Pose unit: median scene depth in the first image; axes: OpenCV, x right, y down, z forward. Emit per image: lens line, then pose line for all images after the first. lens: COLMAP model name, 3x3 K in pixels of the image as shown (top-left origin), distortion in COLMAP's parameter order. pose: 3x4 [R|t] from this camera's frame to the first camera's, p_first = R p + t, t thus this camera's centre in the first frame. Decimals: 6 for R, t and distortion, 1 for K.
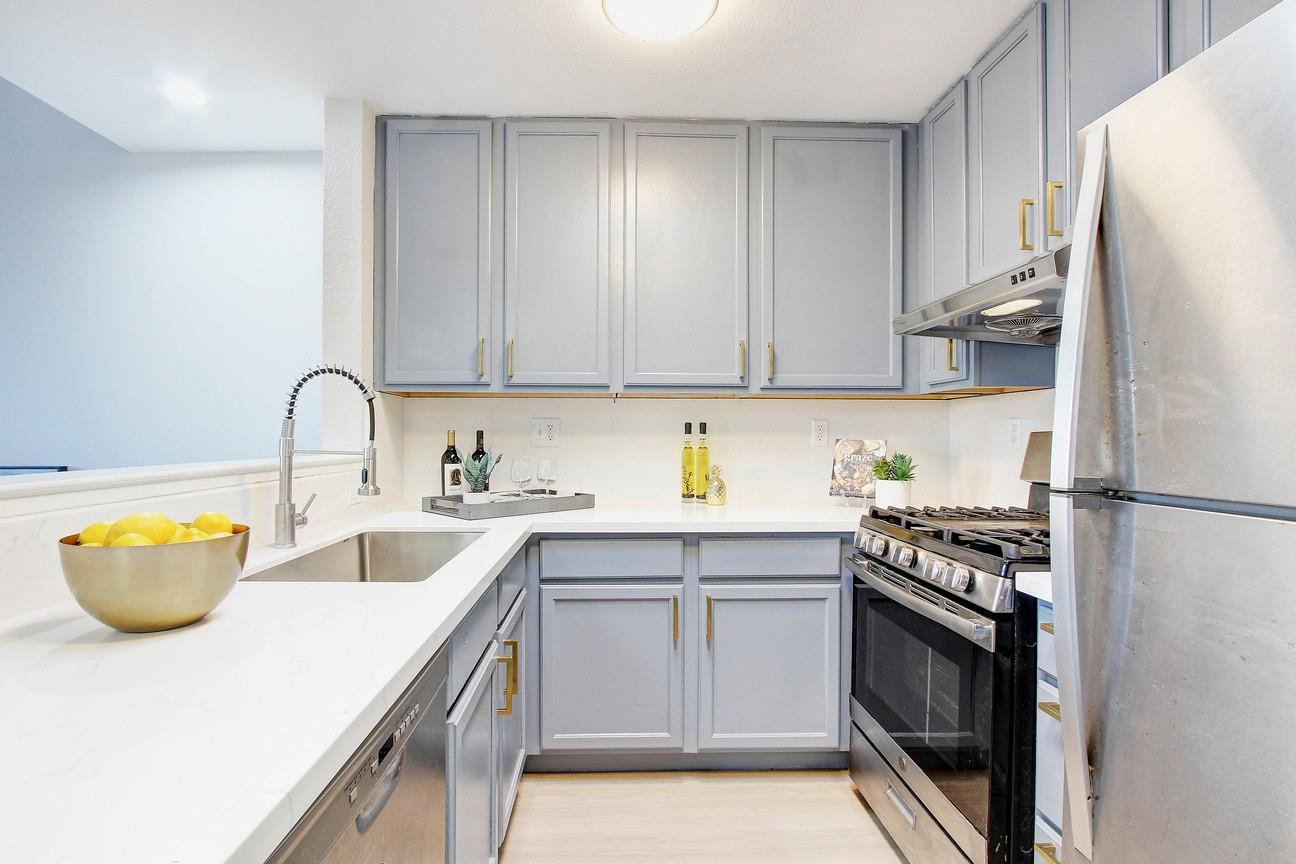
lens RADIAL K [[613.9, 0, 621.6], [0, 613.9, 439.2], [0, 0, 1]] dist [-0.018854, 0.000152]
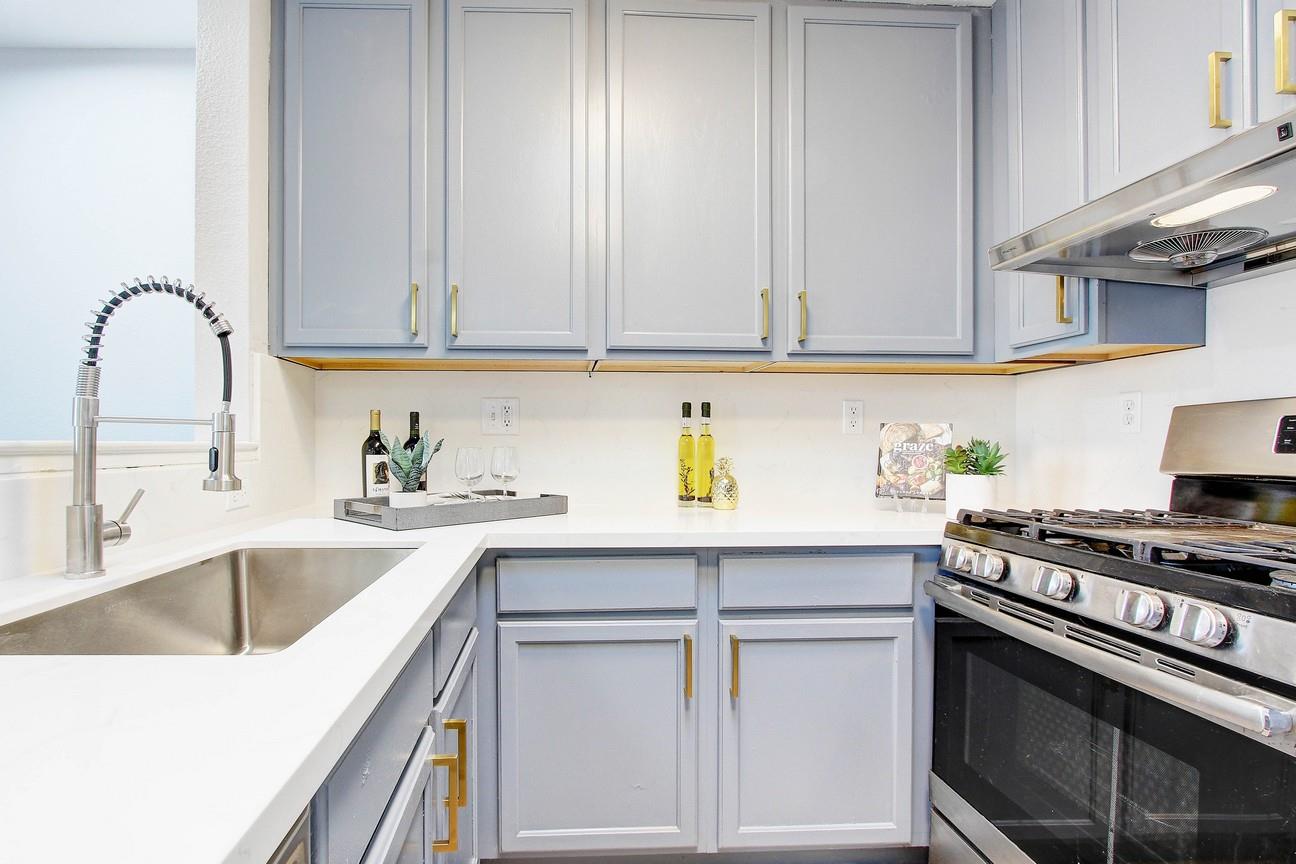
lens RADIAL K [[613.9, 0, 574.0], [0, 613.9, 452.5], [0, 0, 1]] dist [-0.018854, 0.000152]
pose [[0.999941, -0.002031, 0.010658, -0.050561], [0.001960, 0.999976, 0.006677, 0.037057], [-0.010671, -0.006656, 0.999921, 0.287612]]
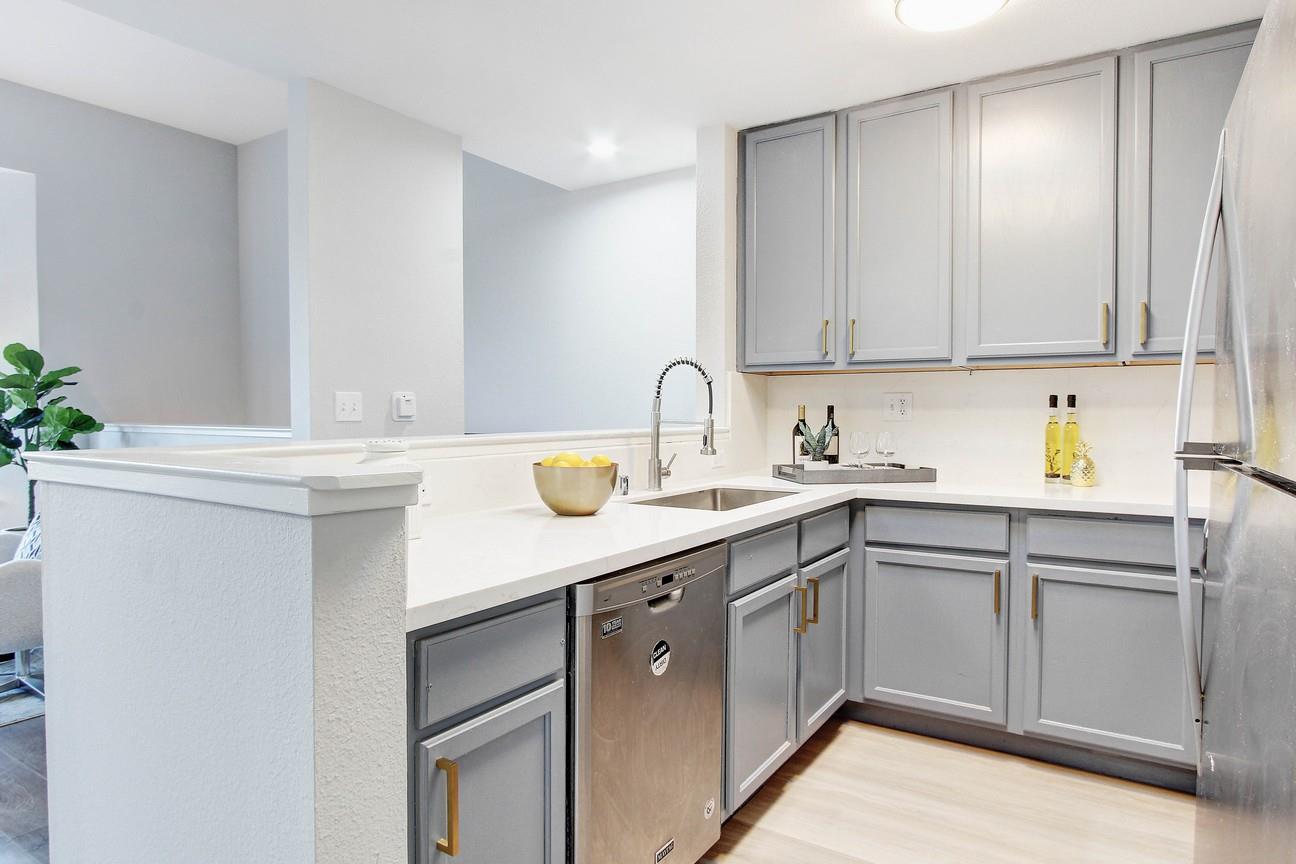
lens RADIAL K [[793.8, 0, 648.2], [0, 793.8, 428.0], [0, 0, 1]] dist [-0.011572, 0.001903]
pose [[0.826517, 0.007885, -0.562856, 0.334642], [-0.000391, 0.999910, 0.013433, 0.007708], [0.562911, -0.010883, 0.826446, -0.371121]]
